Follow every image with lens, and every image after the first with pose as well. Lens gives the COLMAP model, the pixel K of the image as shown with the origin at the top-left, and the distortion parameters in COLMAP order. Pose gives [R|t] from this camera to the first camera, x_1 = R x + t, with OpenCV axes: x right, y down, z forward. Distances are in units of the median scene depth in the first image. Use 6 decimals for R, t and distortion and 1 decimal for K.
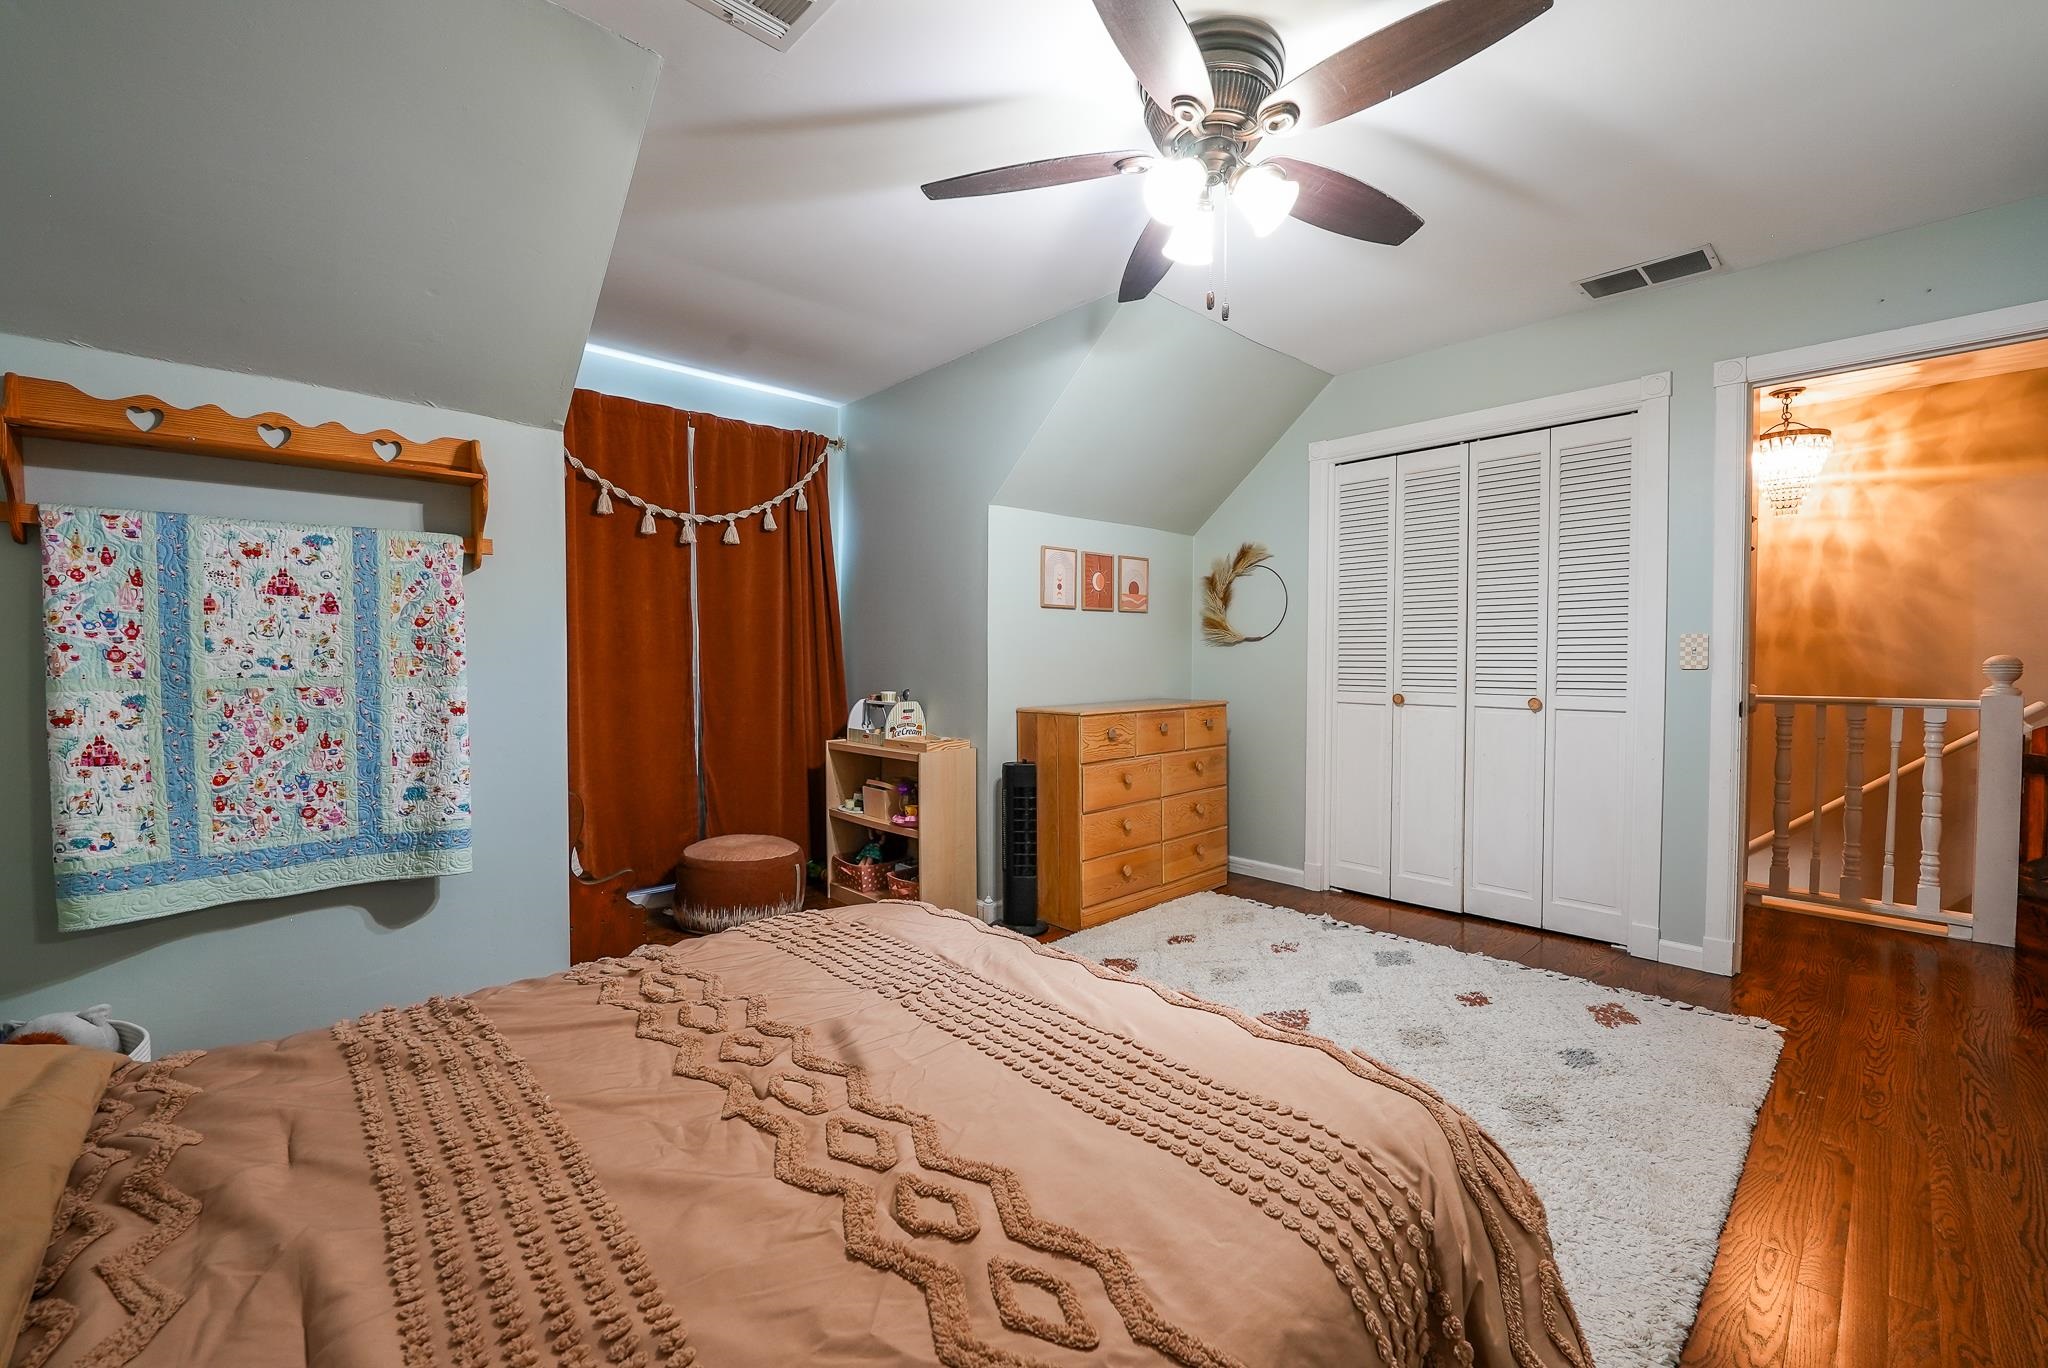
lens RADIAL K [[830.5, 0, 1020.8], [0, 830.5, 682.6], [0, 0, 1]] dist [-0.002907, -0.005493]
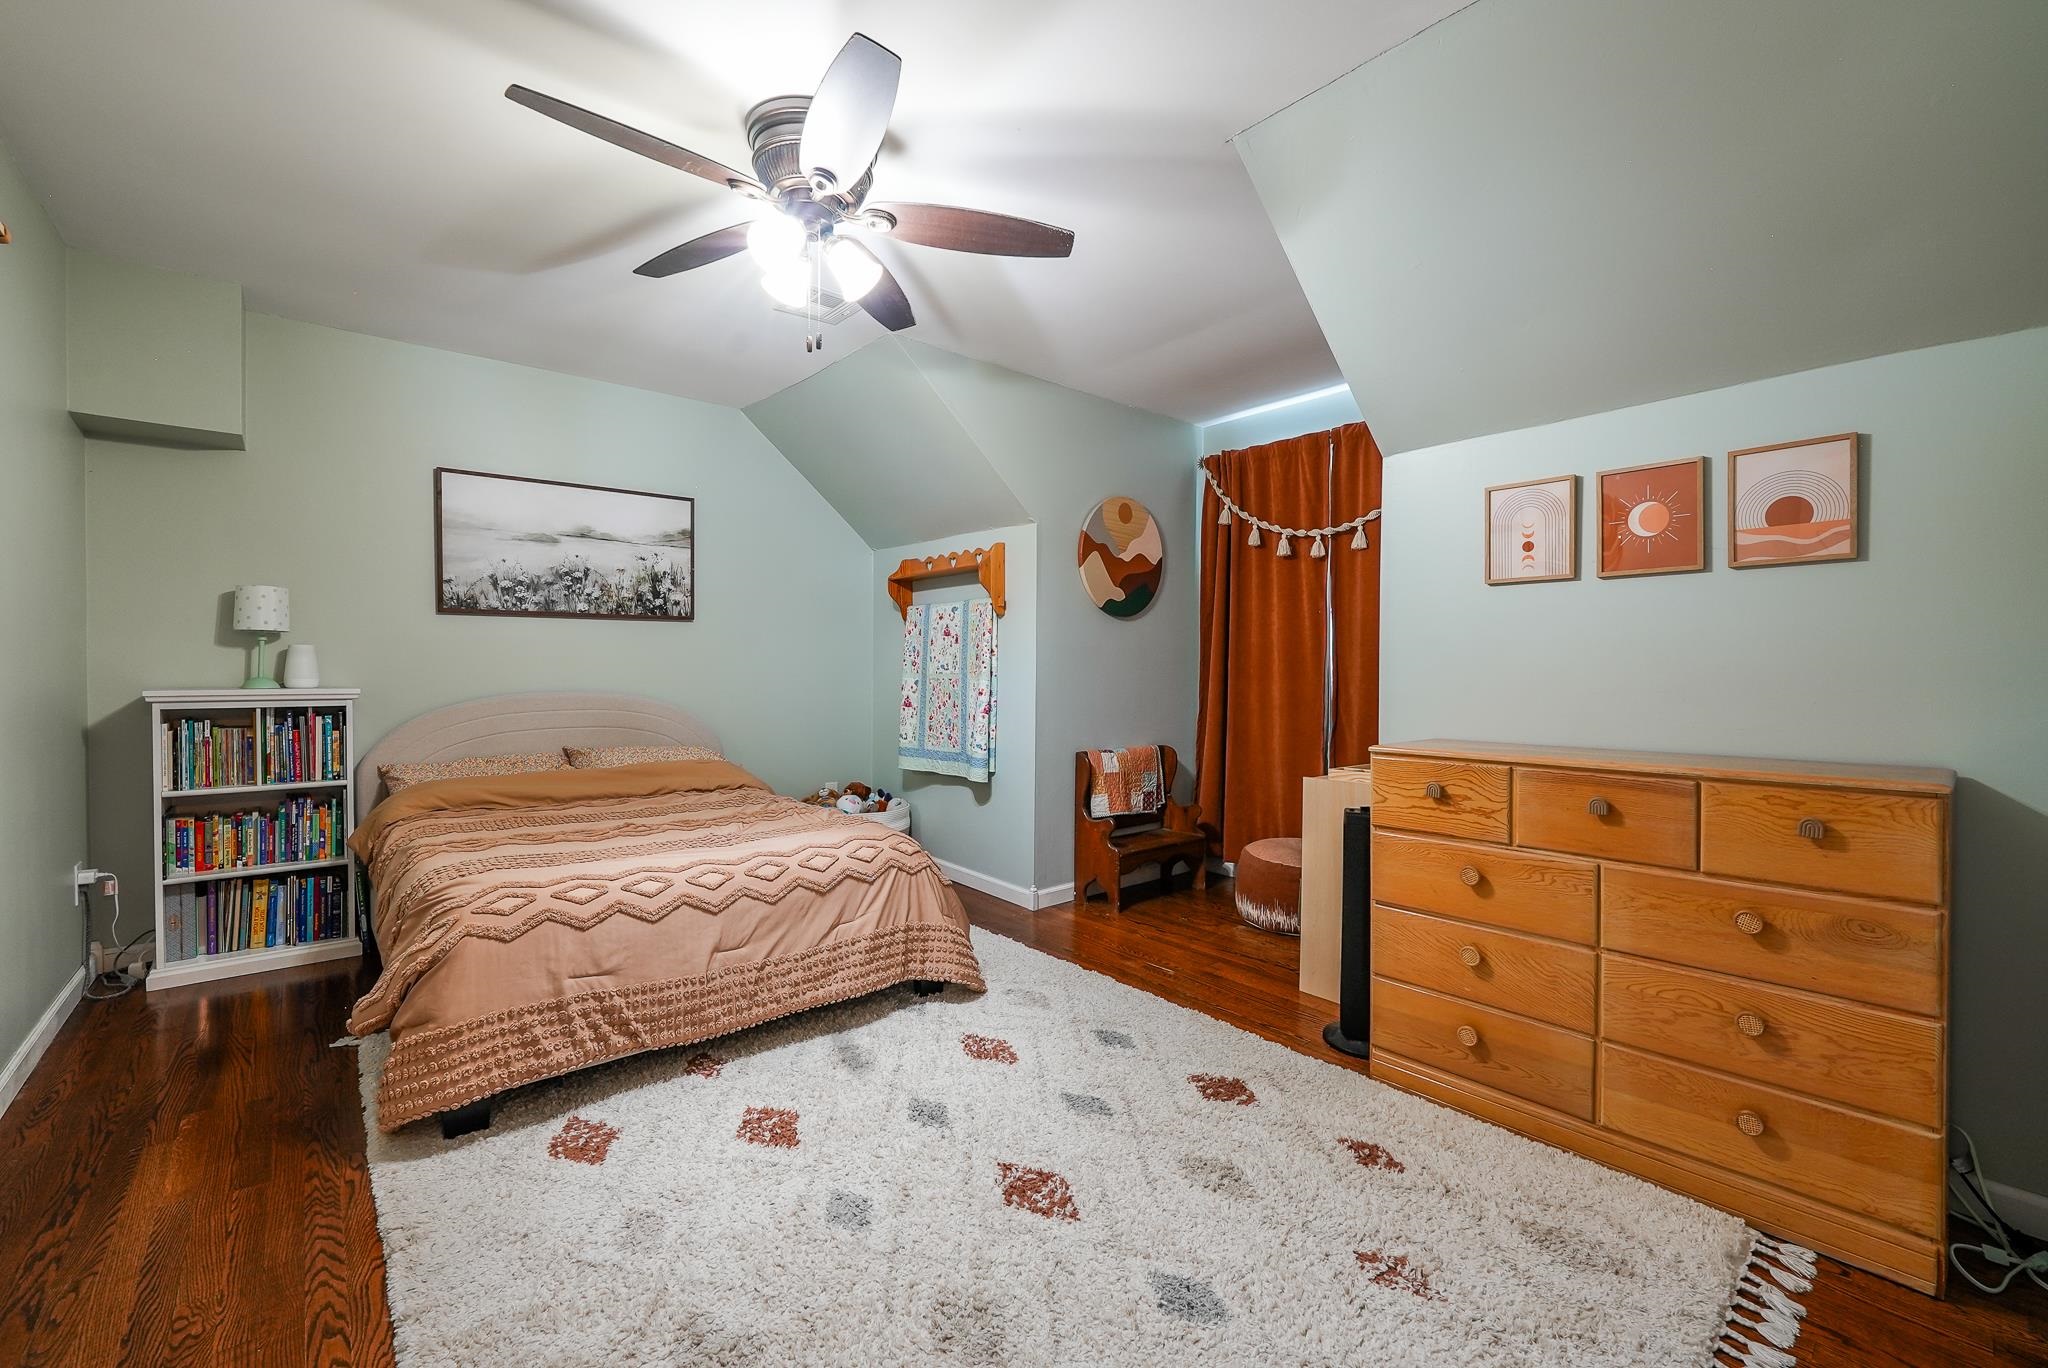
lens RADIAL K [[830.5, 0, 1020.8], [0, 830.5, 682.6], [0, 0, 1]] dist [-0.002907, -0.005493]
pose [[-0.041337, 0.018938, -0.998966, 0.992398], [-0.033287, 0.999239, 0.020320, -0.026461], [0.998591, 0.034092, -0.040676, 0.994521]]
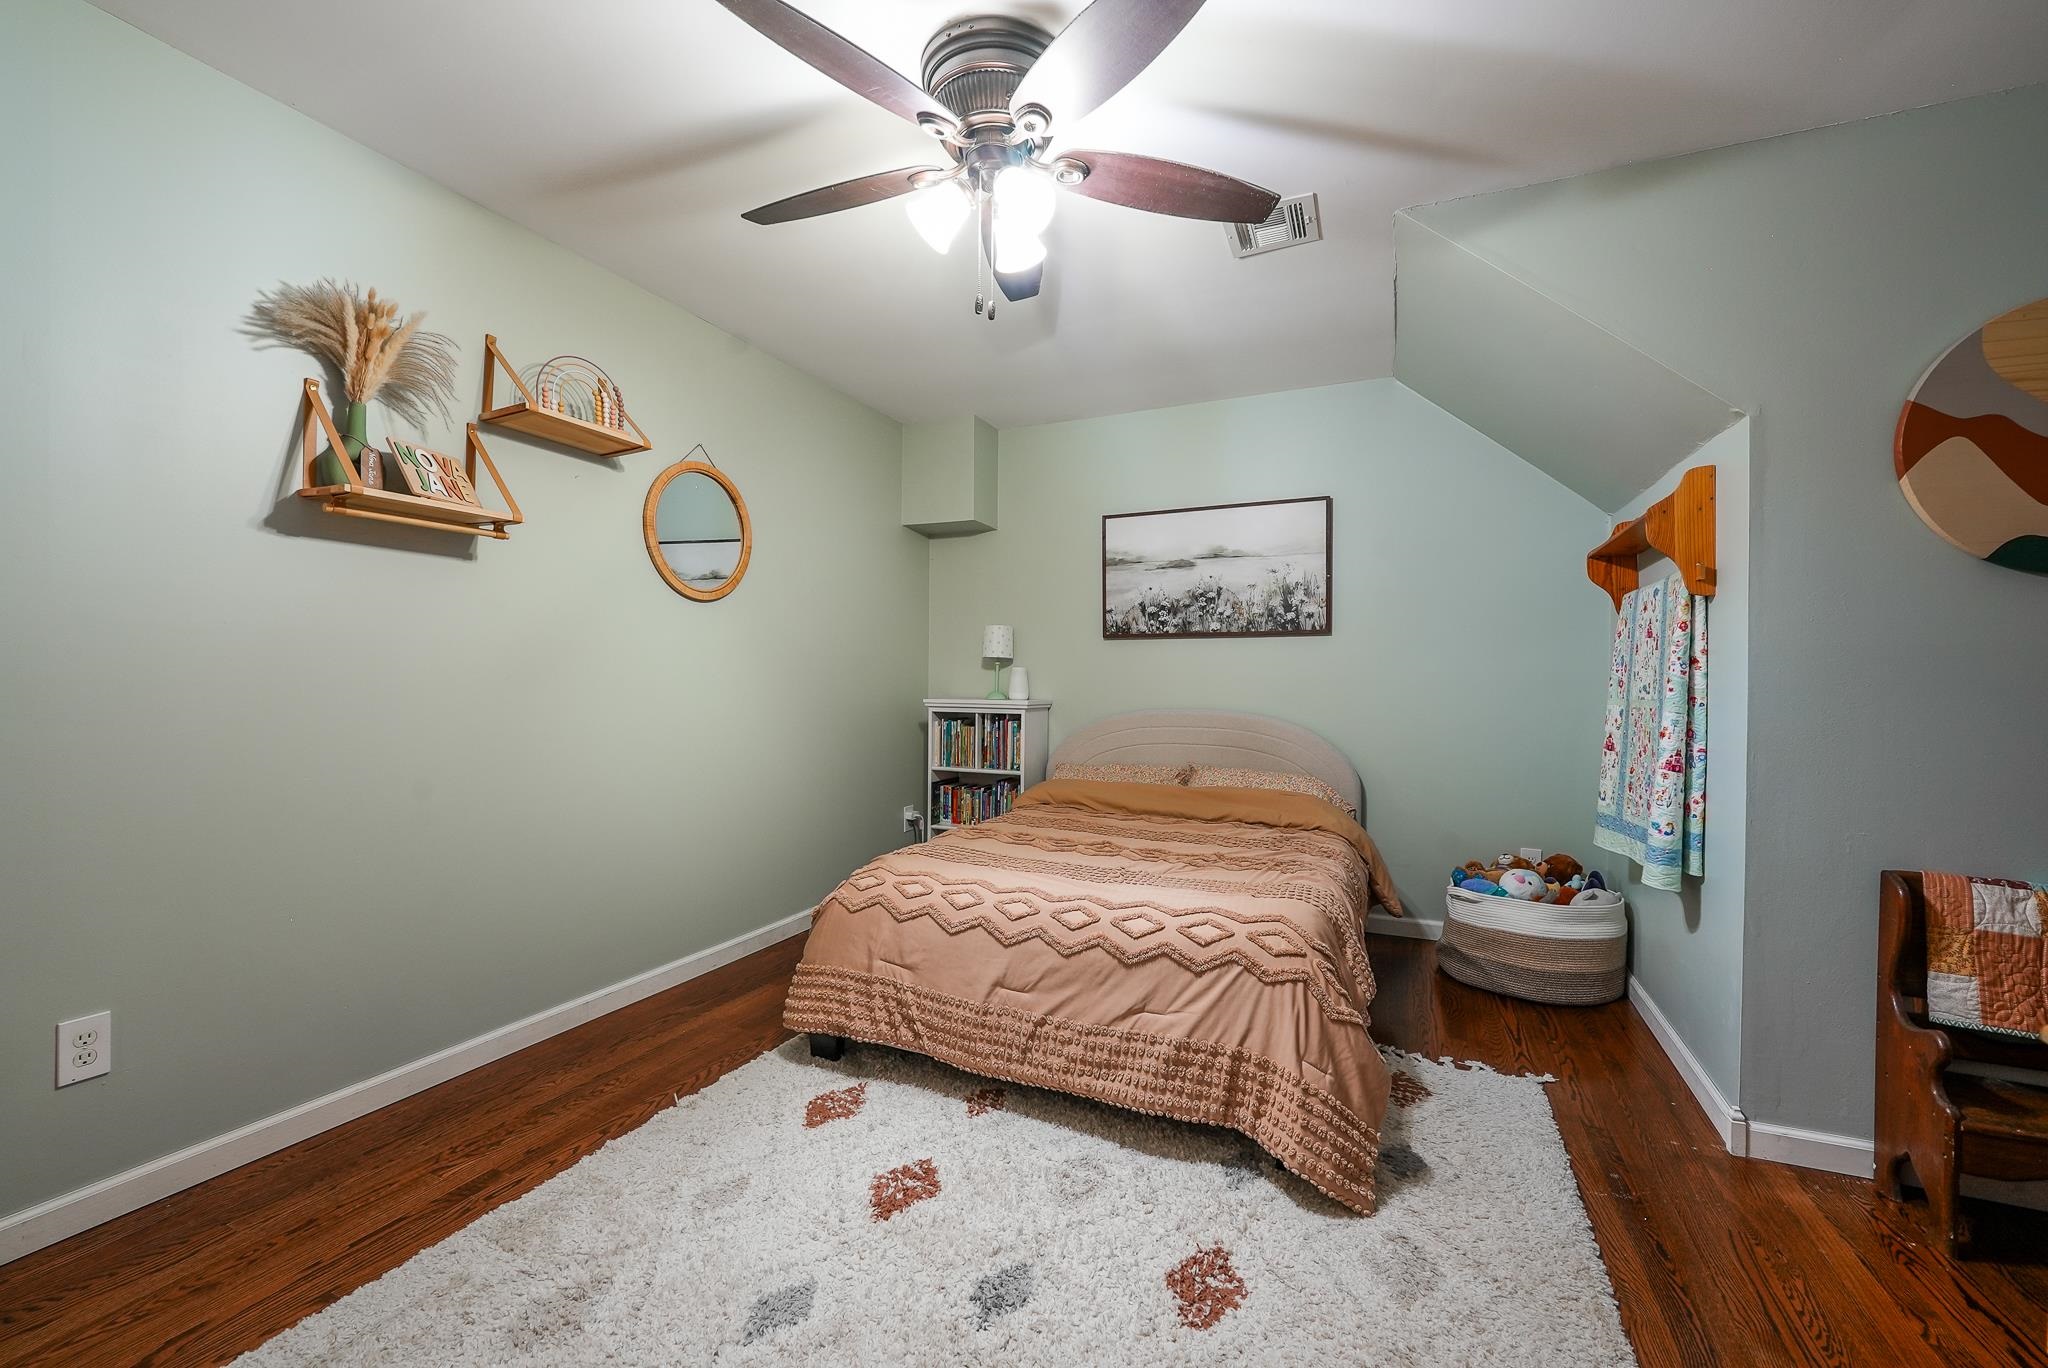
lens RADIAL K [[830.5, 0, 1020.8], [0, 830.5, 682.6], [0, 0, 1]] dist [-0.002907, -0.005493]
pose [[-0.922919, -0.008178, -0.384908, 0.418215], [-0.020730, 0.999380, 0.028471, -0.039552], [0.384437, 0.034256, -0.922516, 1.418144]]
